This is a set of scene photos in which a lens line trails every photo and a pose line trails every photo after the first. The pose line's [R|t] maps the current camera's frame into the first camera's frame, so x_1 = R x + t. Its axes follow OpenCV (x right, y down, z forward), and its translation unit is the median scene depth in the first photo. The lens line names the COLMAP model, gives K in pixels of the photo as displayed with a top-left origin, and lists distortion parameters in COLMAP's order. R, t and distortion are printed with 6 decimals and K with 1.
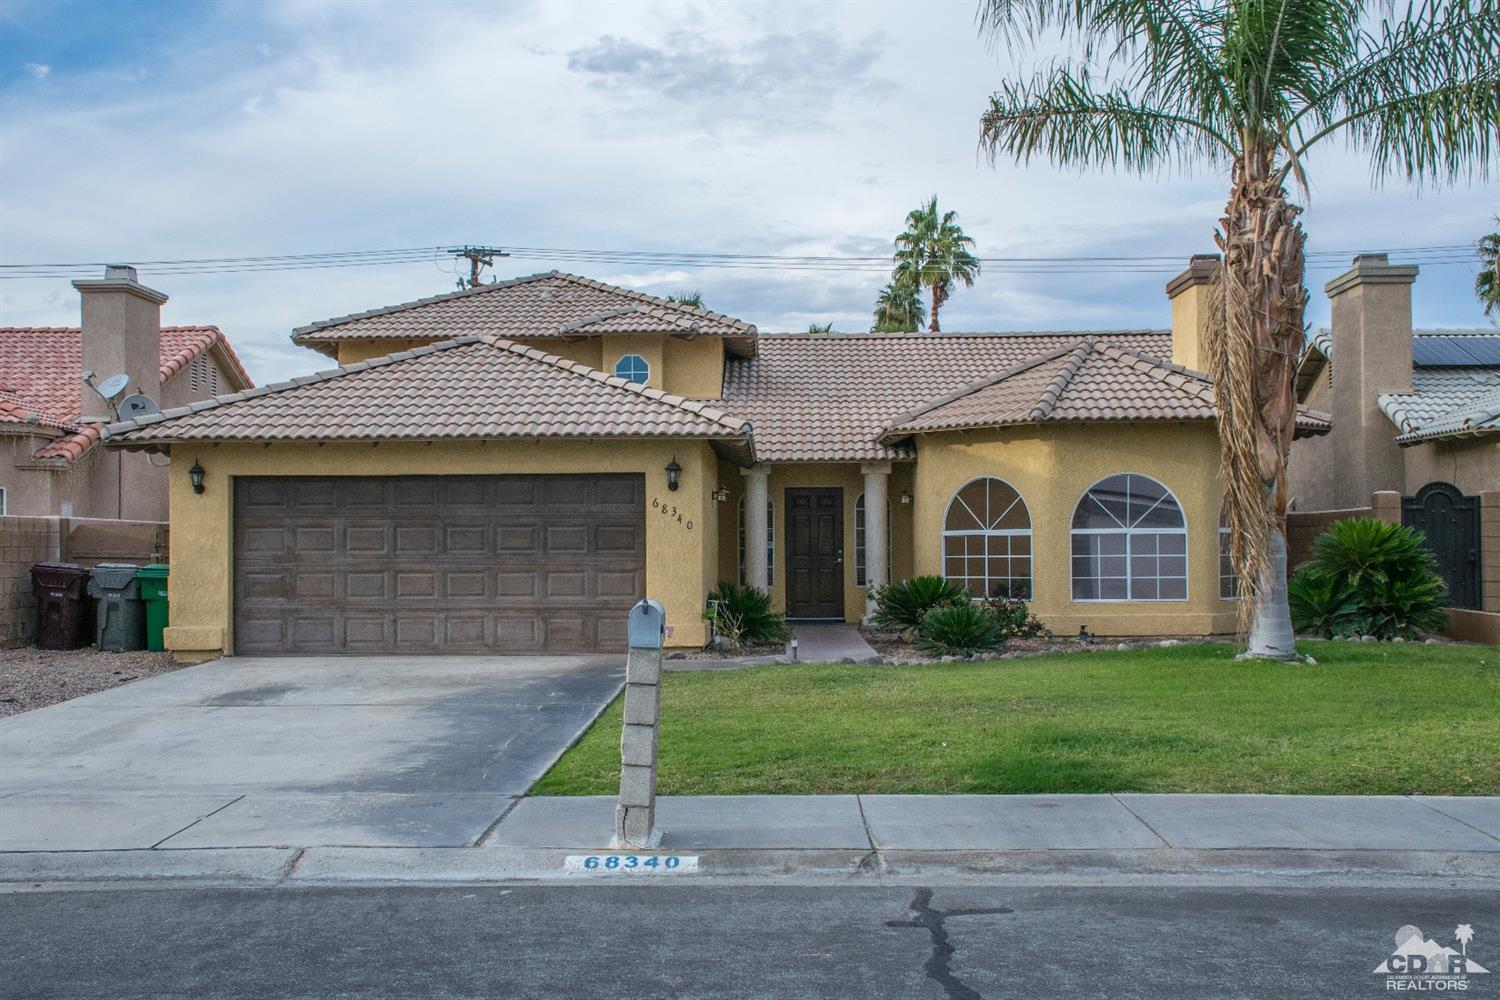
lens RADIAL K [[1597.4, 0, 750.0], [0, 1597.4, 500.0], [0, 0, 1]] dist [0.003642, 0.010161]
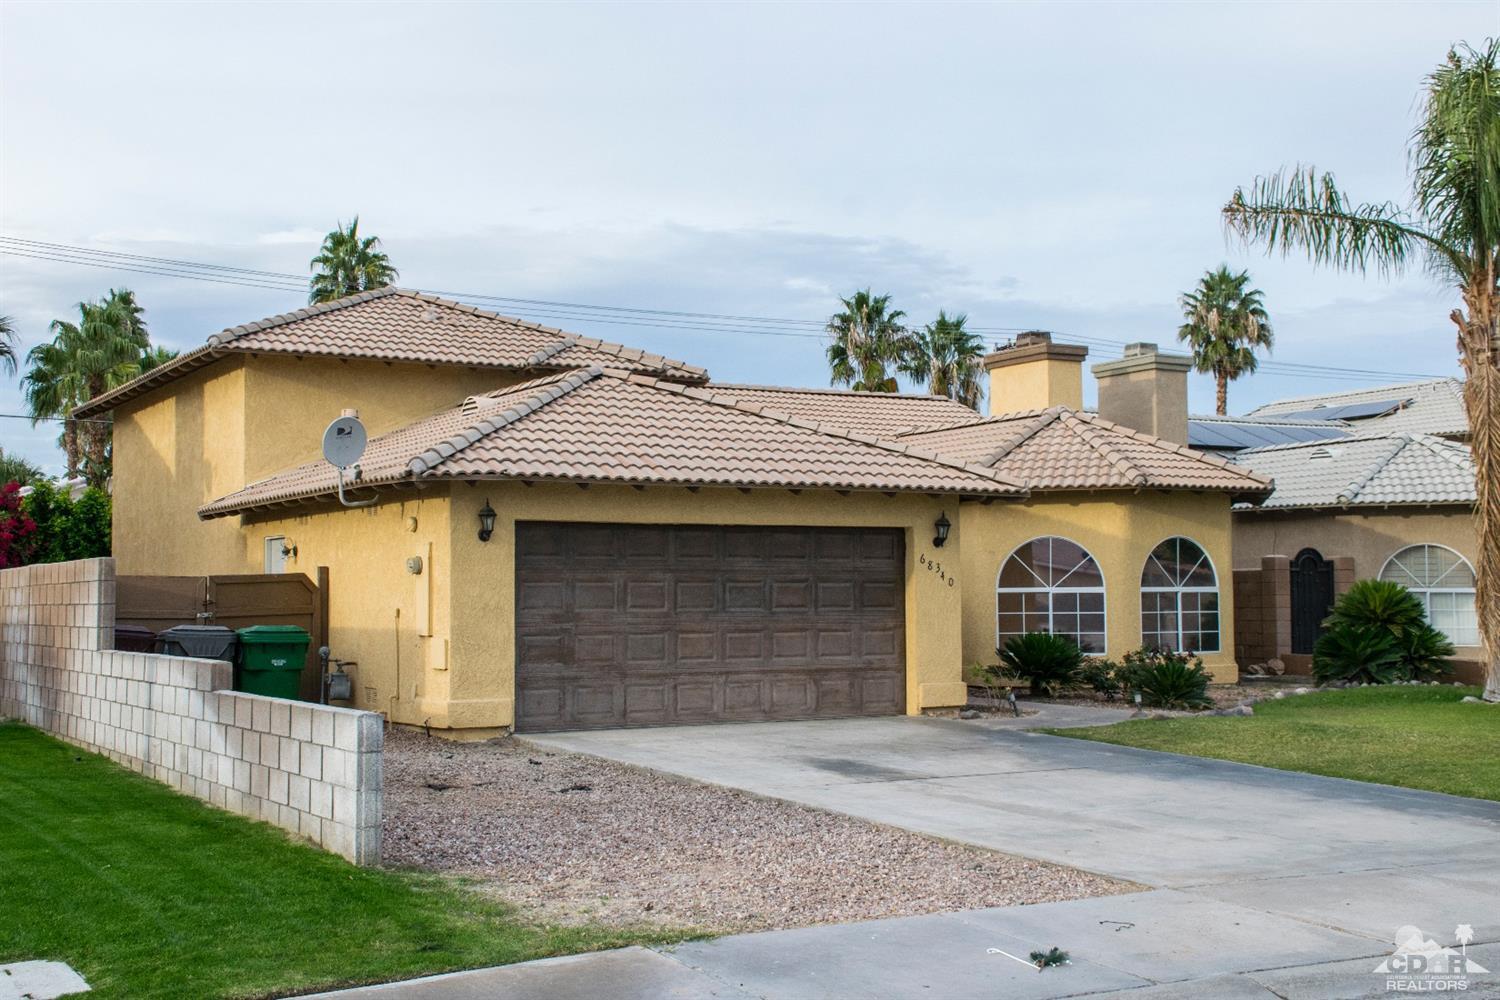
lens RADIAL K [[1701.9, 0, 750.3], [0, 1701.9, 477.7], [0, 0, 1]] dist [0.020331, 0.018027]
pose [[0.865015, 0.037225, 0.500364, -0.663766], [-0.016399, 0.998809, -0.045958, 0.001746], [-0.501479, 0.031549, 0.864595, 0.150794]]
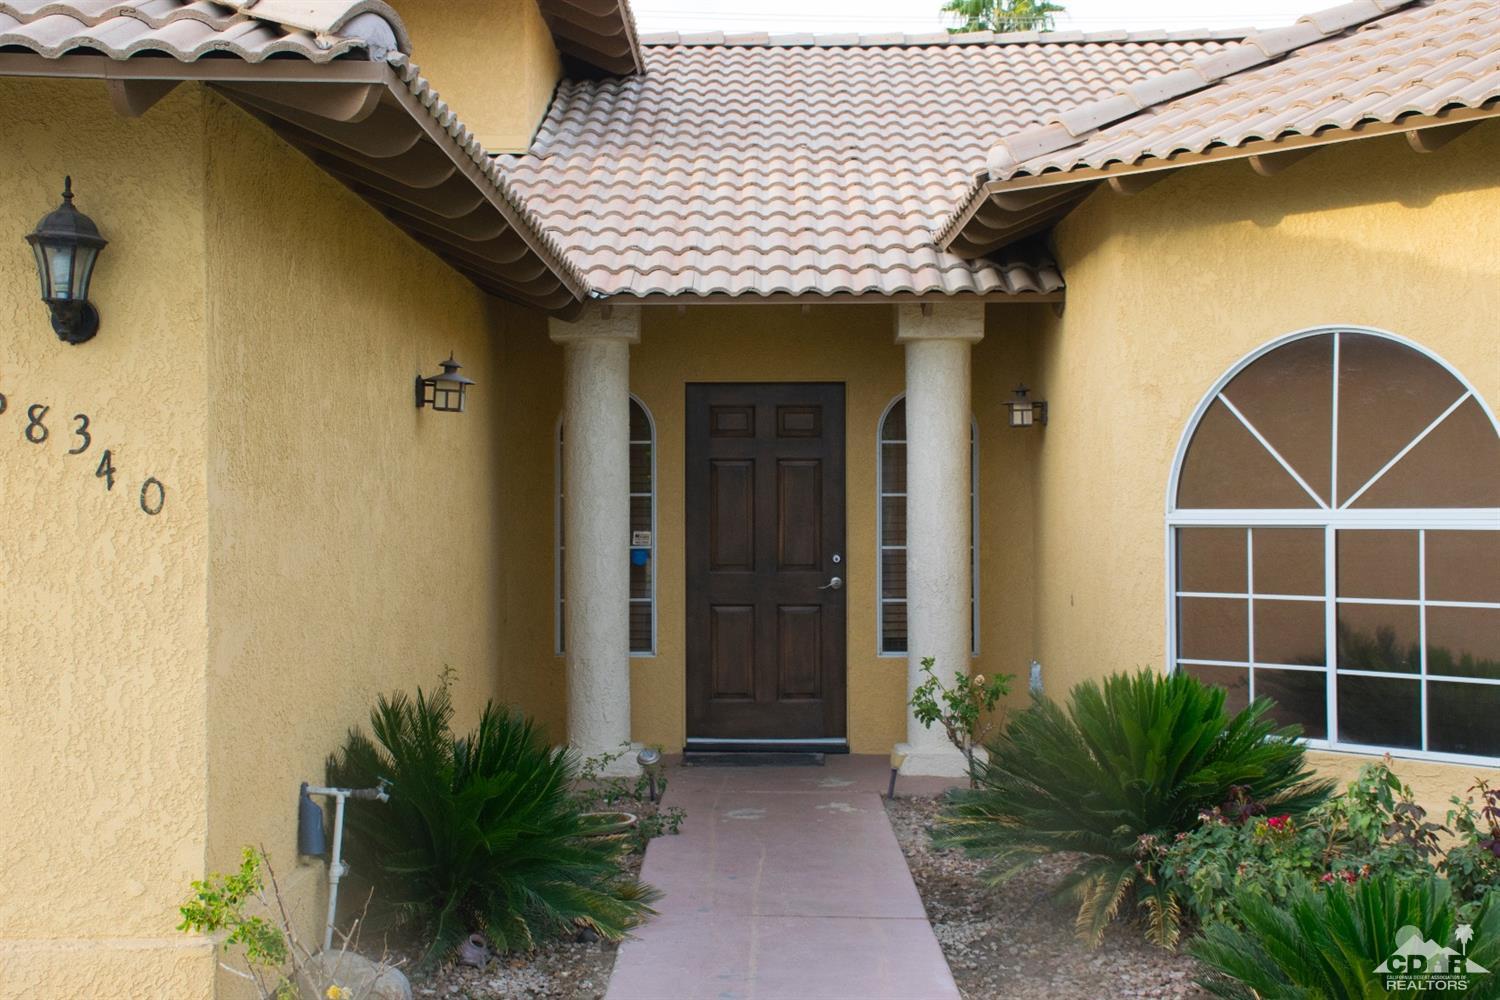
lens RADIAL K [[2168.3, 0, 750.0], [0, 2168.3, 500.0], [0, 0, 1]] dist [0.007837, 0.017789]
pose [[0.999938, 0.003465, 0.010551, 0.042490], [-0.003753, 0.999620, 0.027318, 0.007582], [-0.010452, -0.027356, 0.999571, 0.685780]]
